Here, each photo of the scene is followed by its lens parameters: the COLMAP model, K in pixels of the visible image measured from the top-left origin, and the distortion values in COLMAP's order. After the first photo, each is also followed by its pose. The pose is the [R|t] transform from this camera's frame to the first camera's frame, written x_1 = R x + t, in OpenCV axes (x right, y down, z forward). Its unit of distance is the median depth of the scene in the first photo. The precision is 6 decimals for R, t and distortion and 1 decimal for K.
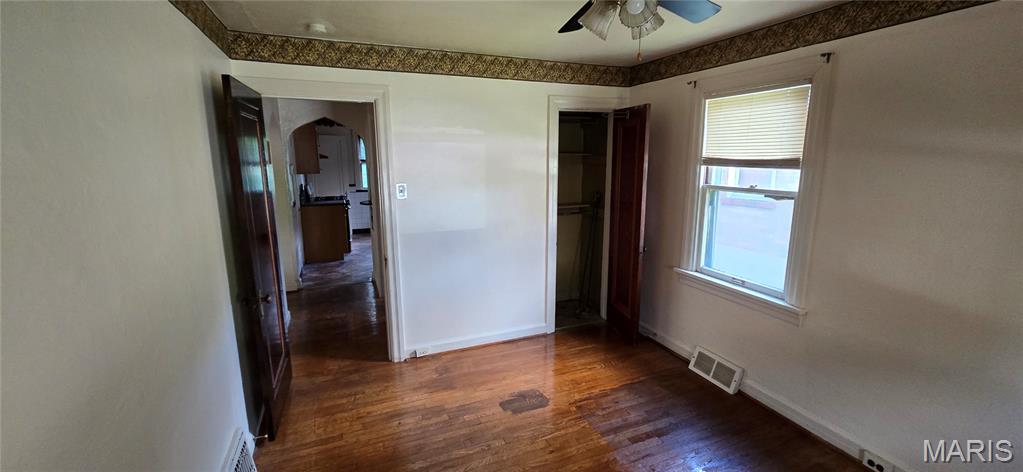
lens RADIAL K [[419.4, 0, 517.3], [0, 419.4, 233.3], [0, 0, 1]] dist [-0.001141, -0.000105]
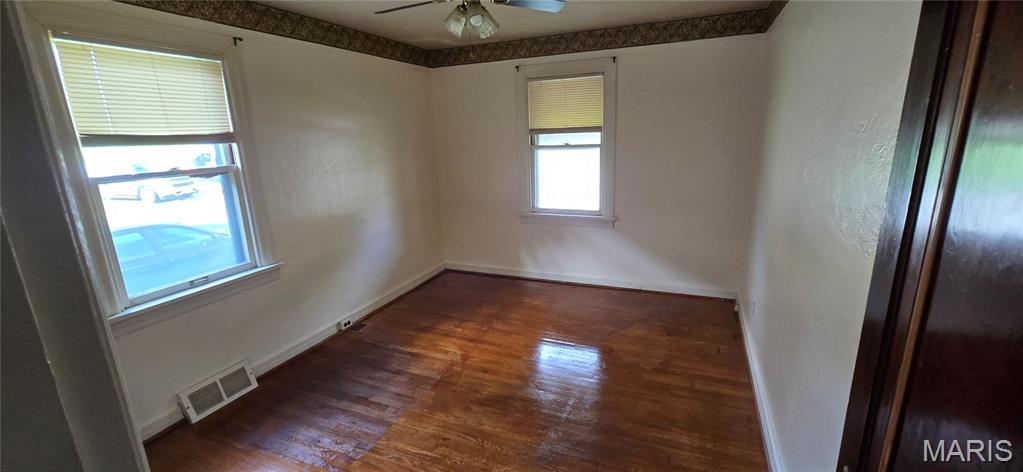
lens RADIAL K [[419.4, 0, 517.3], [0, 419.4, 233.3], [0, 0, 1]] dist [-0.001141, -0.000105]
pose [[-0.696552, -0.152147, 0.701190, -0.518418], [0.157109, 0.921202, 0.355955, -0.181225], [-0.700095, 0.358104, -0.617761, 1.080440]]
